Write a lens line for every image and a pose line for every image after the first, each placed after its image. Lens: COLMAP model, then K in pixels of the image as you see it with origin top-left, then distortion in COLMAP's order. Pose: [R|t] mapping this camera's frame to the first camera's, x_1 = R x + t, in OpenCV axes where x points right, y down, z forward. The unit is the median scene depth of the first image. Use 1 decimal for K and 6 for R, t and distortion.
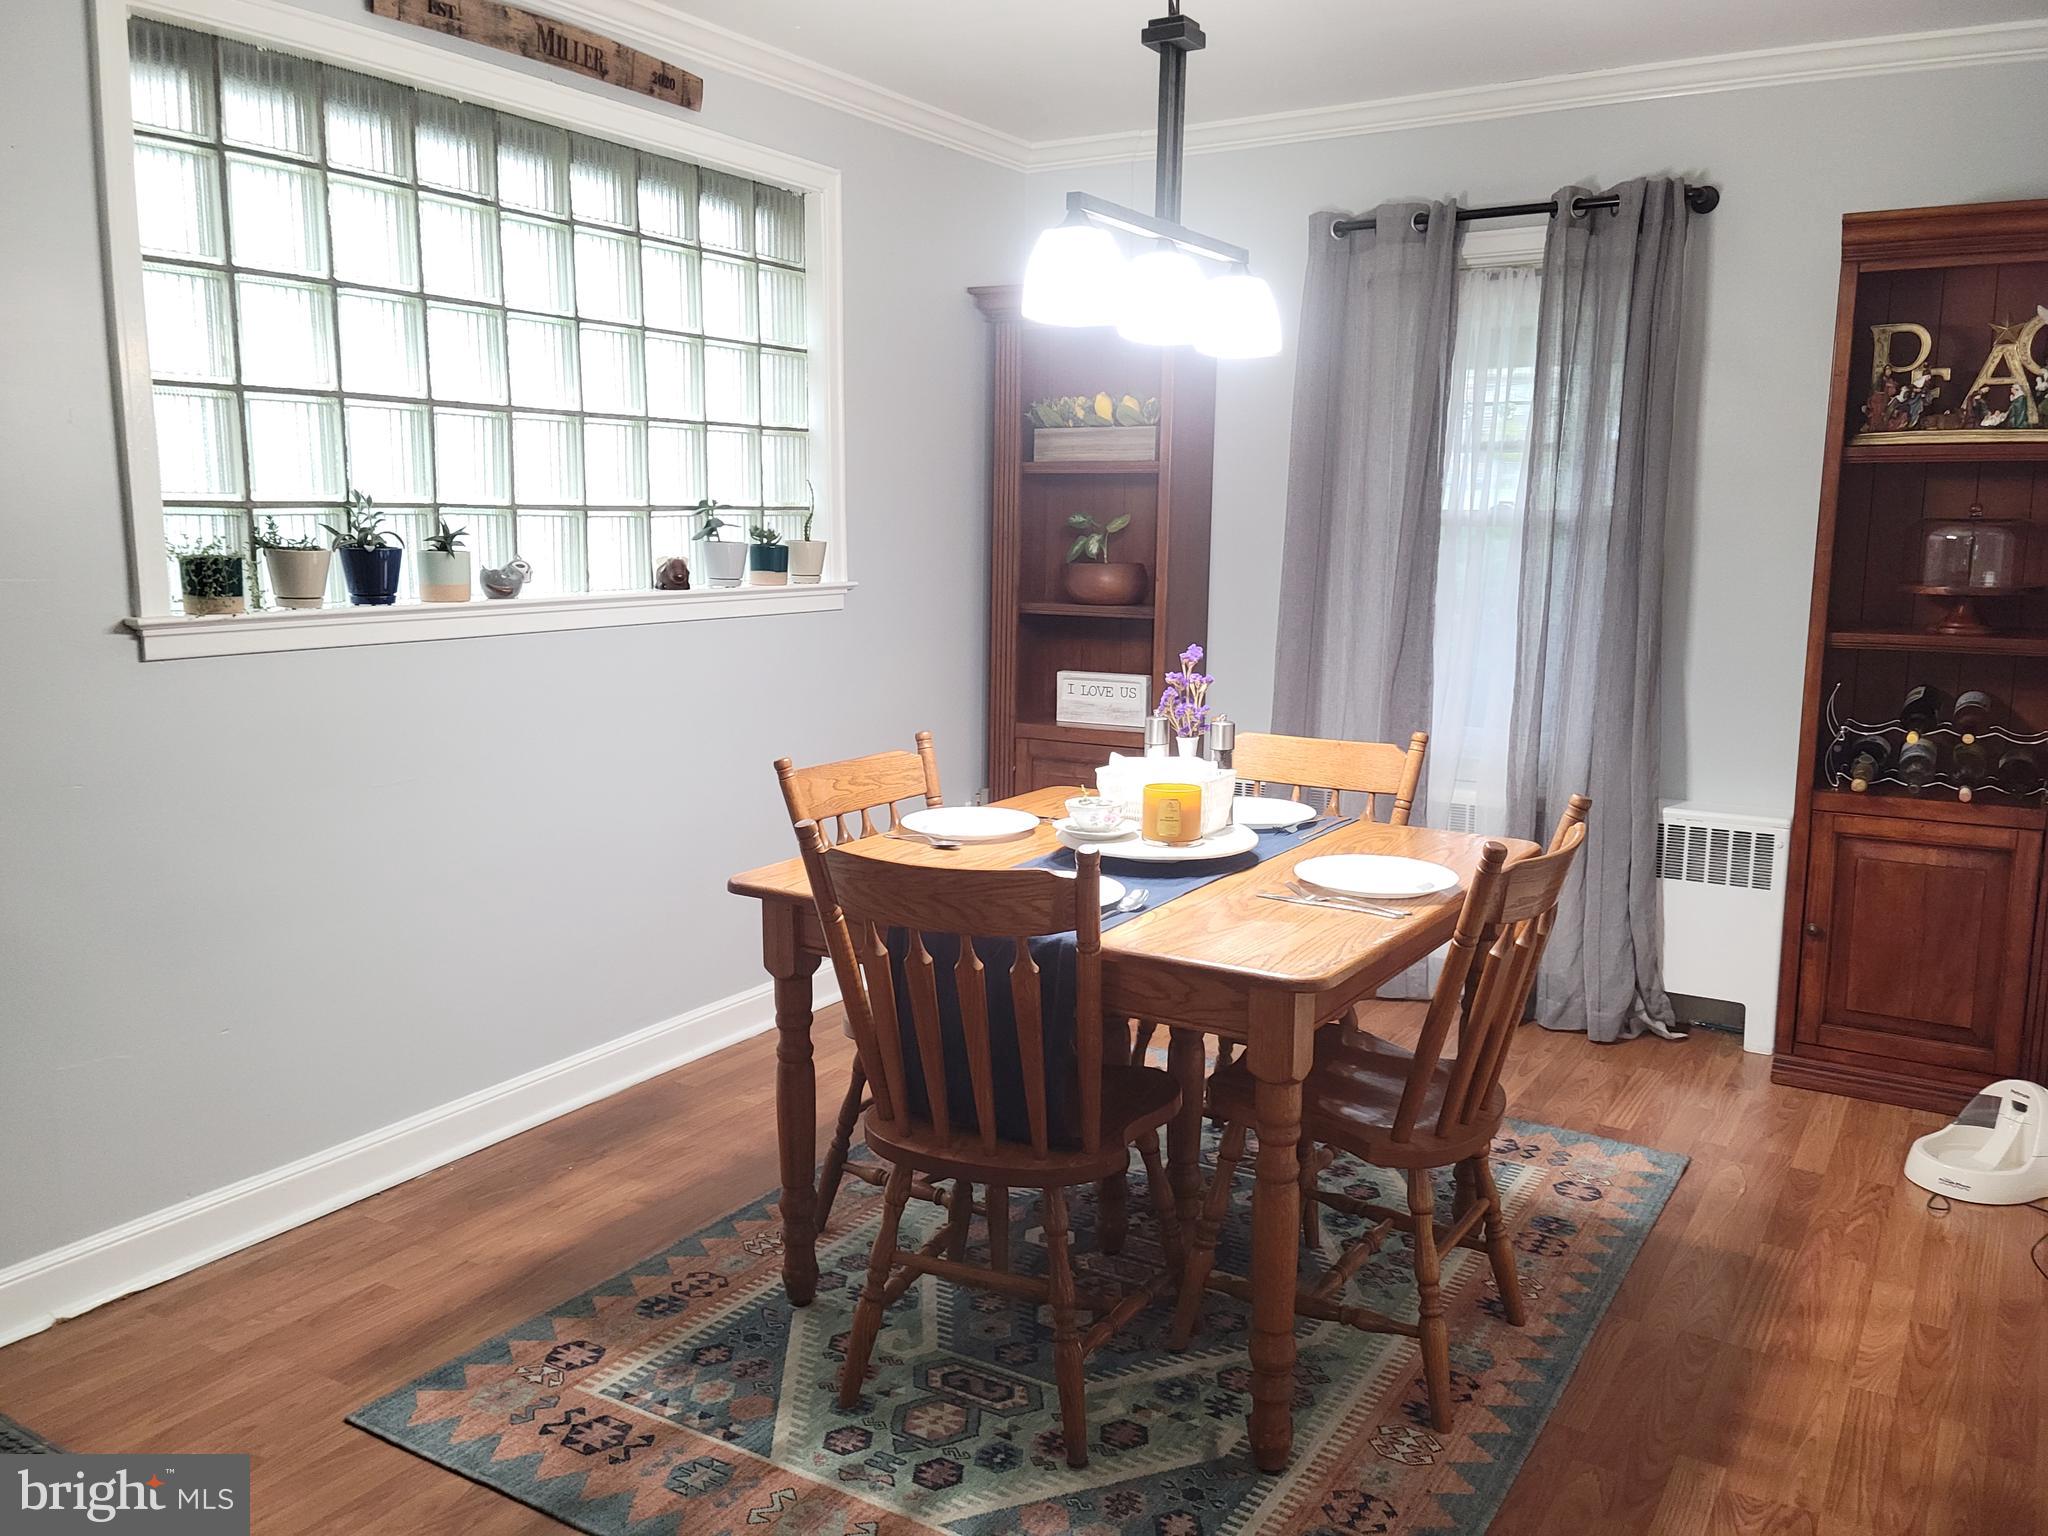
lens RADIAL K [[1626.3, 0, 1031.7], [0, 1626.3, 776.8], [0, 0, 1]] dist [0.107511, -0.123286]
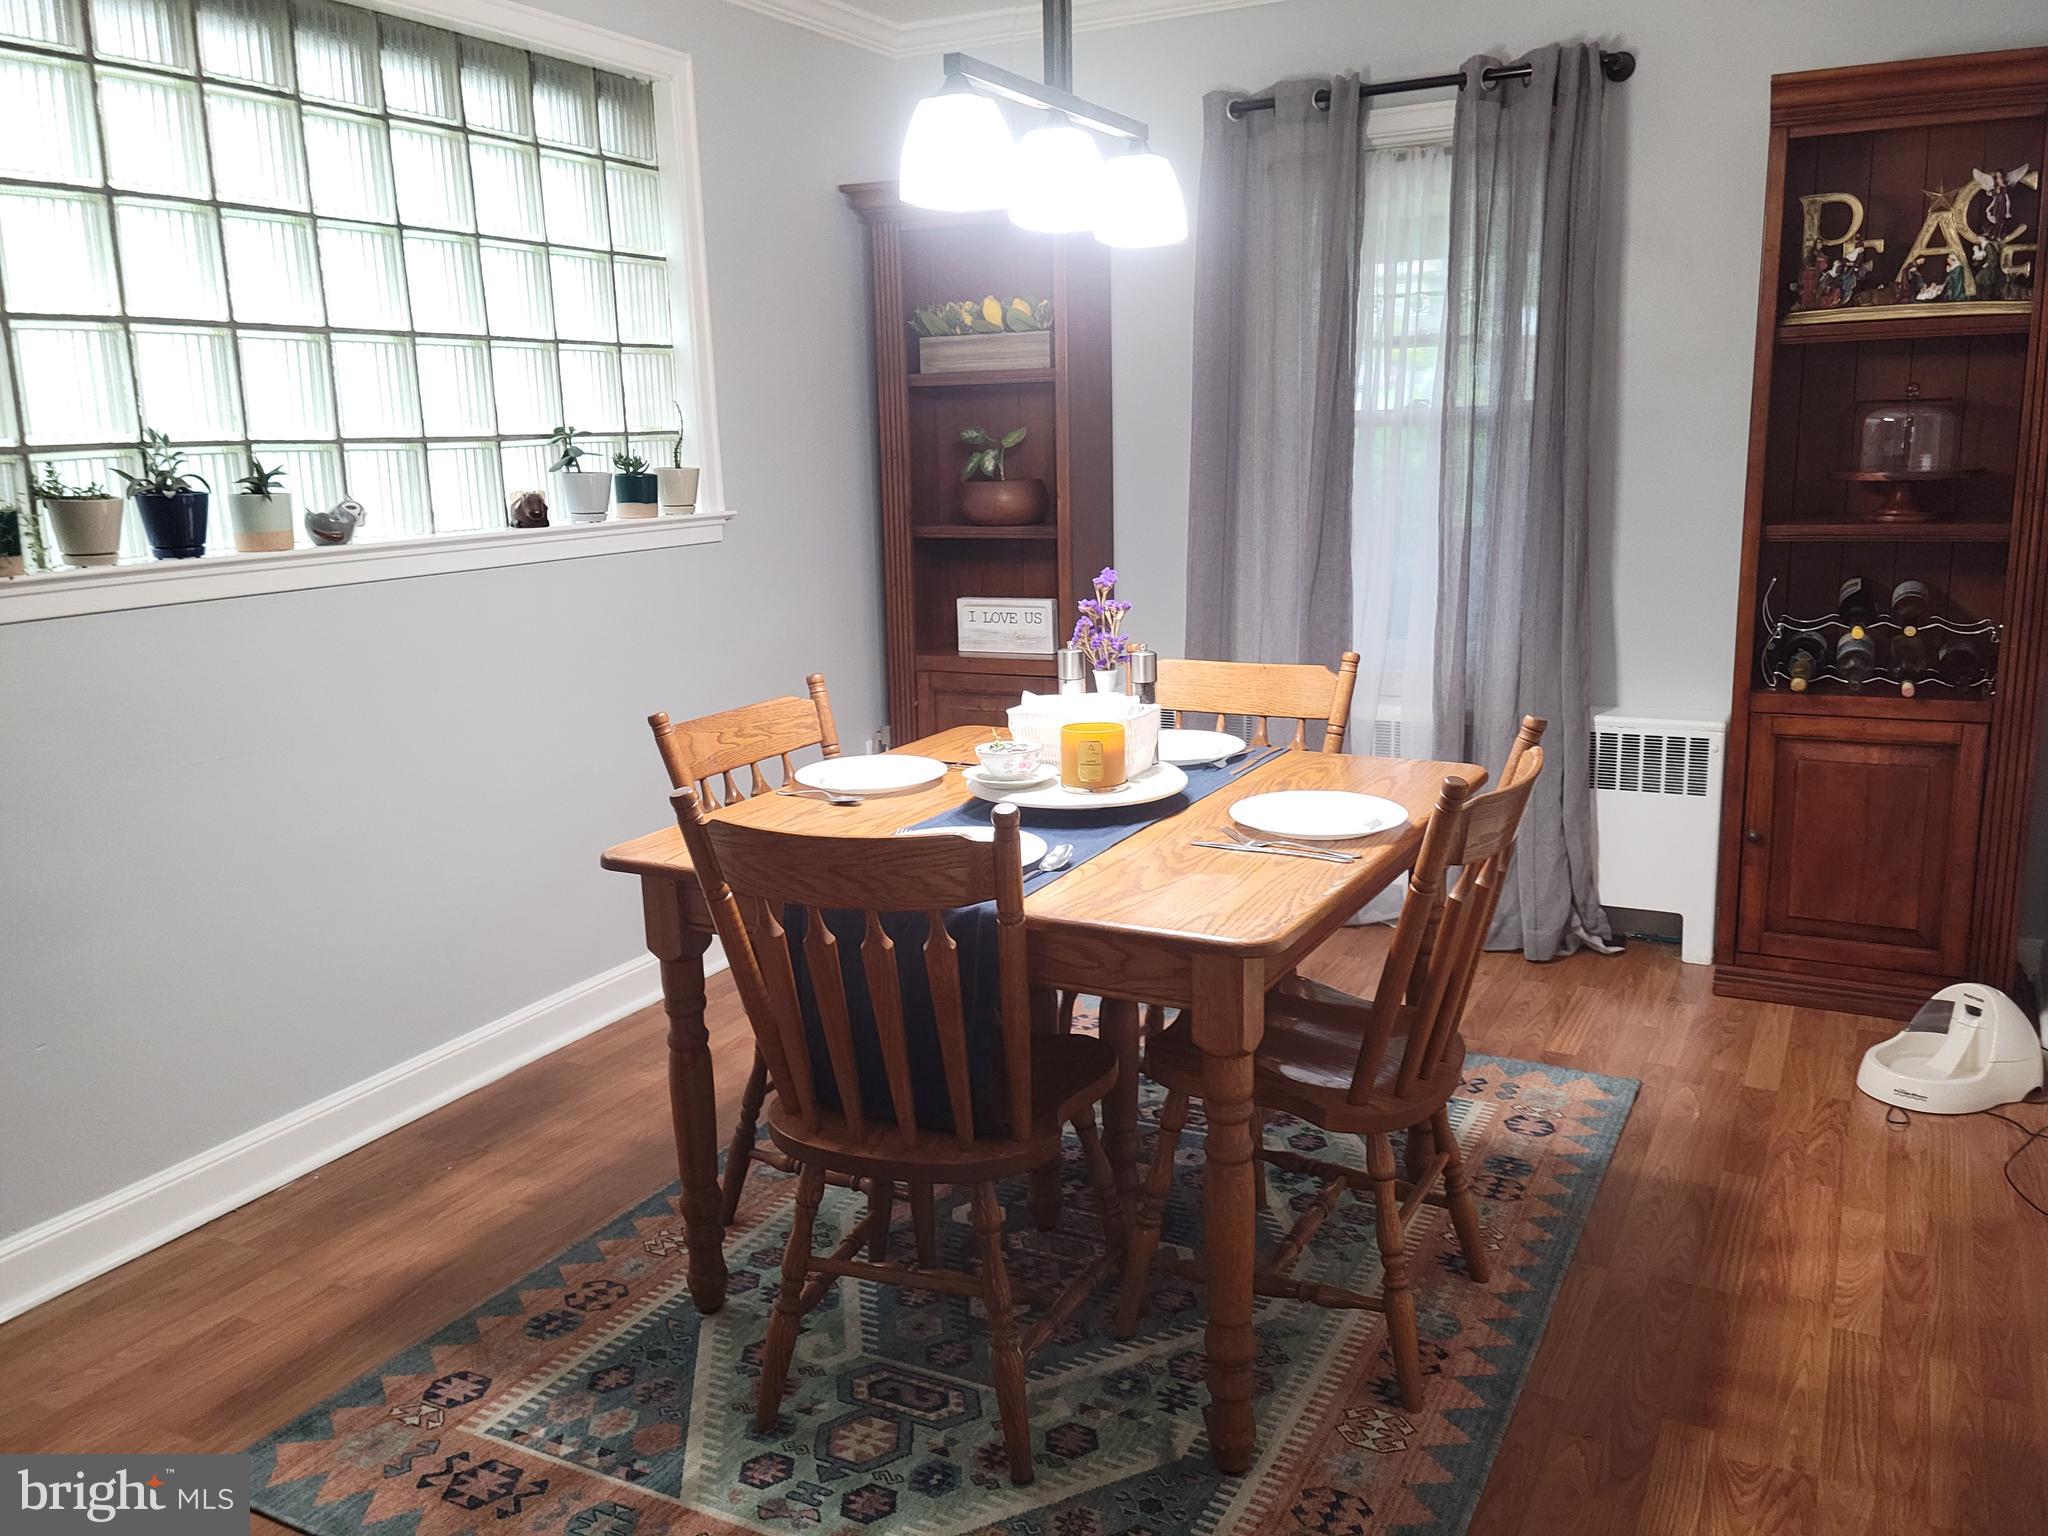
lens RADIAL K [[1618.8, 0, 1029.7], [0, 1618.8, 769.3], [0, 0, 1]] dist [0.116769, -0.147112]
pose [[0.997211, -0.048024, 0.057128, -0.000851], [0.045405, 0.997895, 0.046293, -0.010578], [-0.059231, -0.043570, 0.997293, 0.076945]]
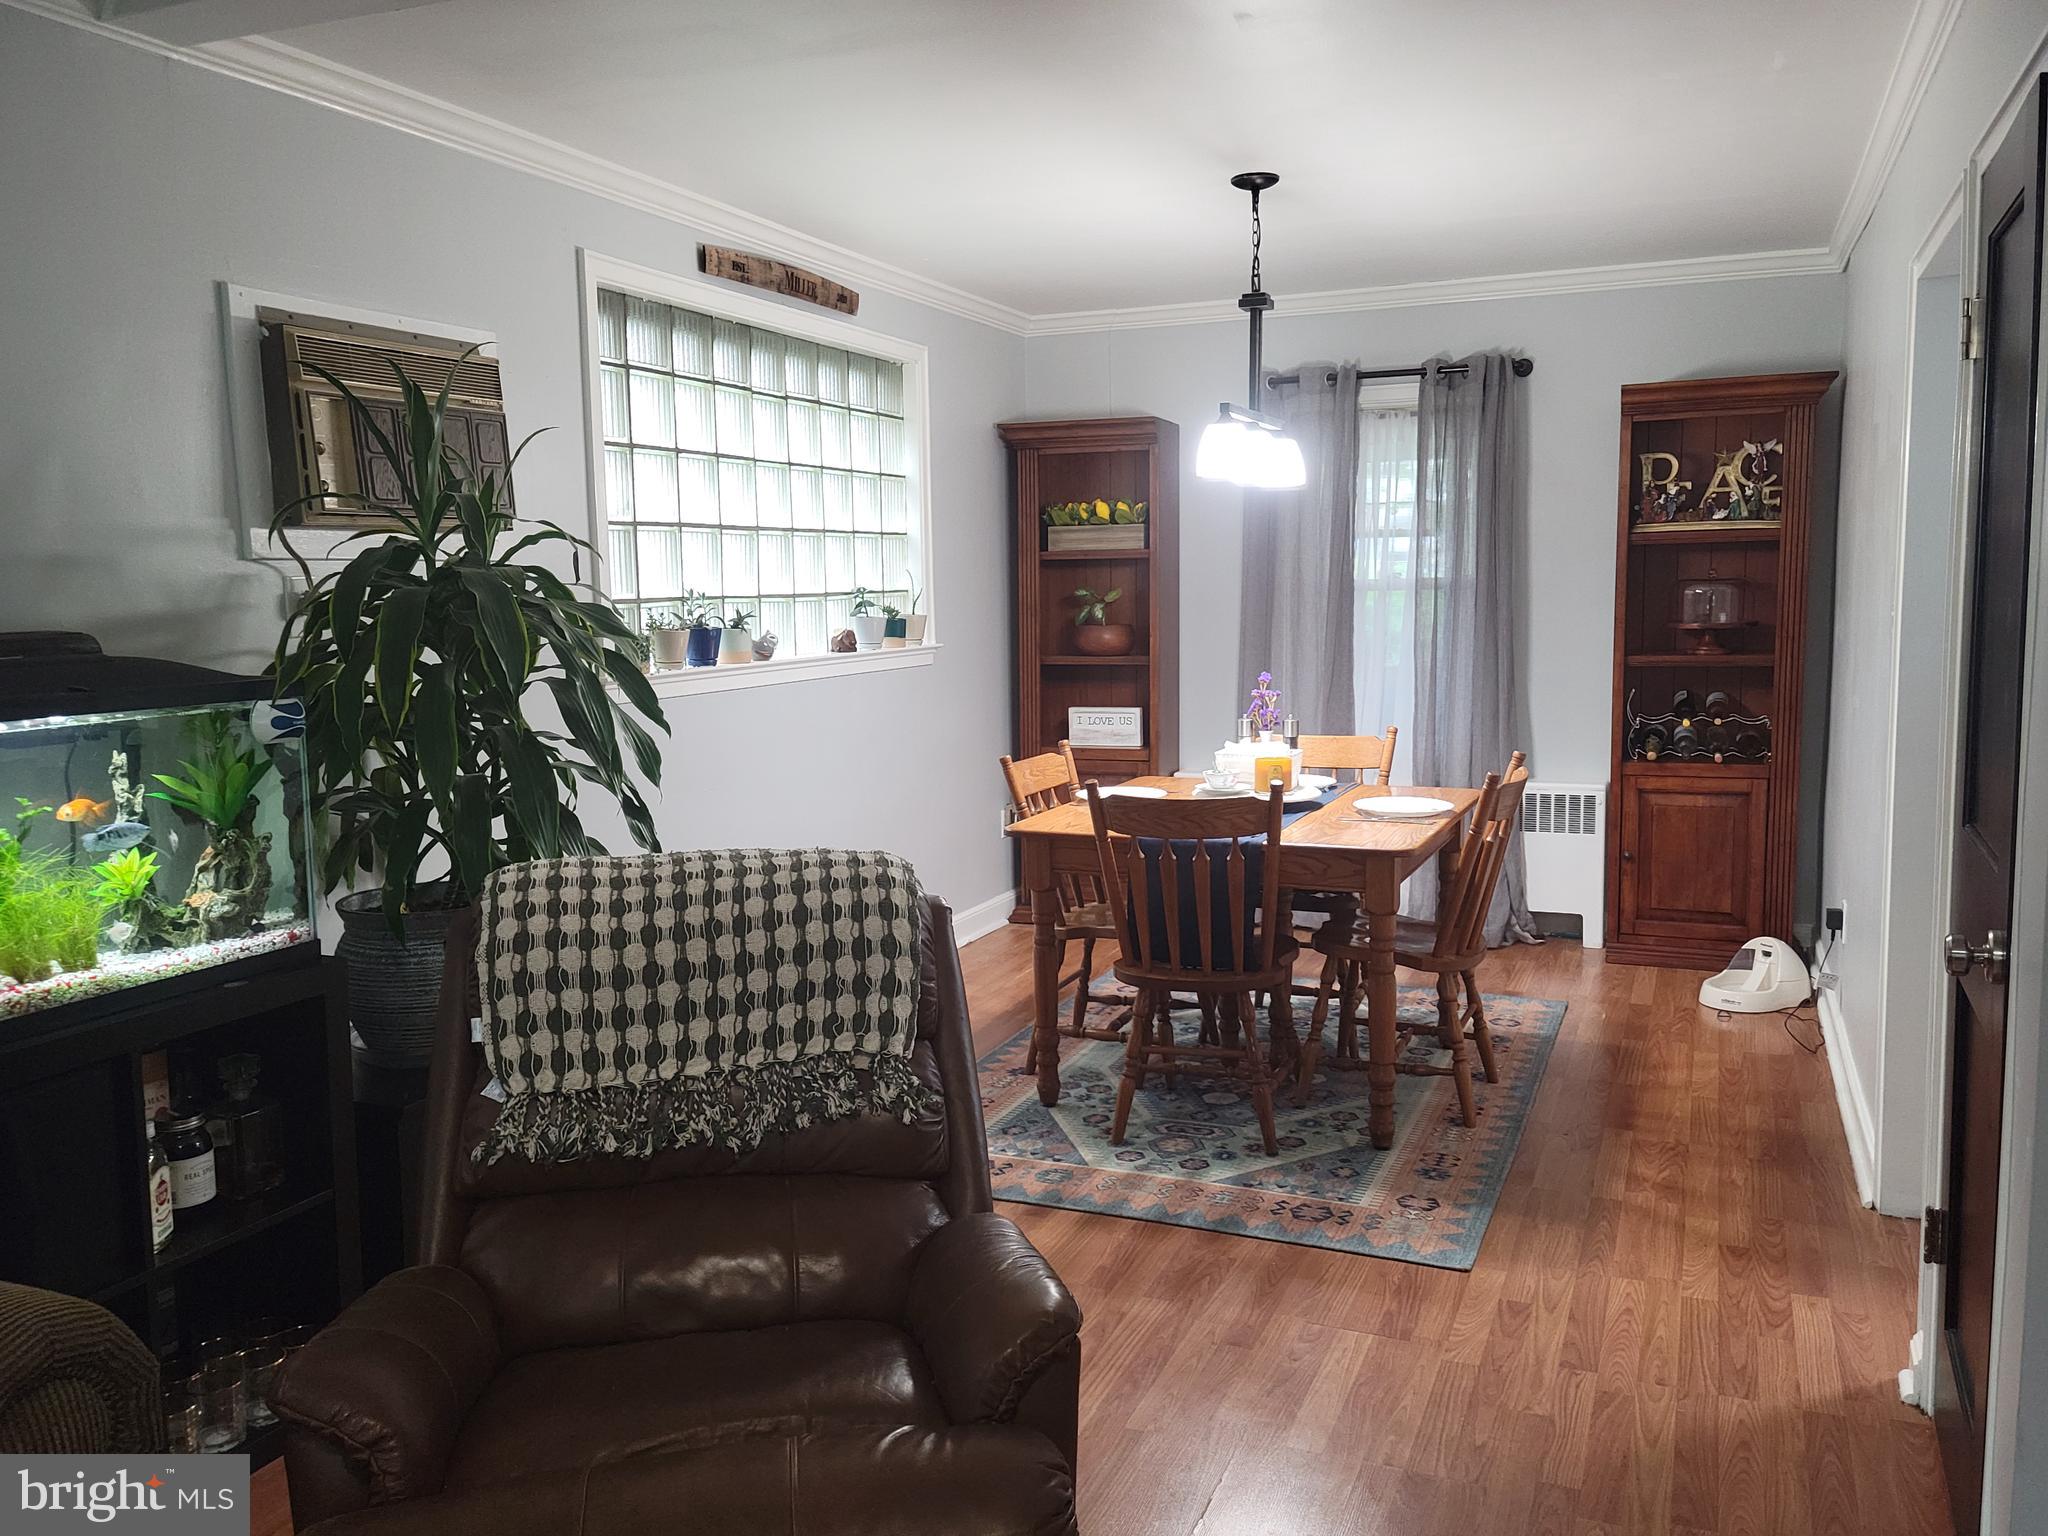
lens RADIAL K [[1678.5, 0, 1018.9], [0, 1678.5, 781.2], [0, 0, 1]] dist [0.073253, 0.000565]
pose [[0.987368, -0.043601, 0.152329, -0.319626], [0.050000, 0.998010, -0.038431, 0.061273], [-0.150350, 0.045562, 0.987582, -0.456799]]
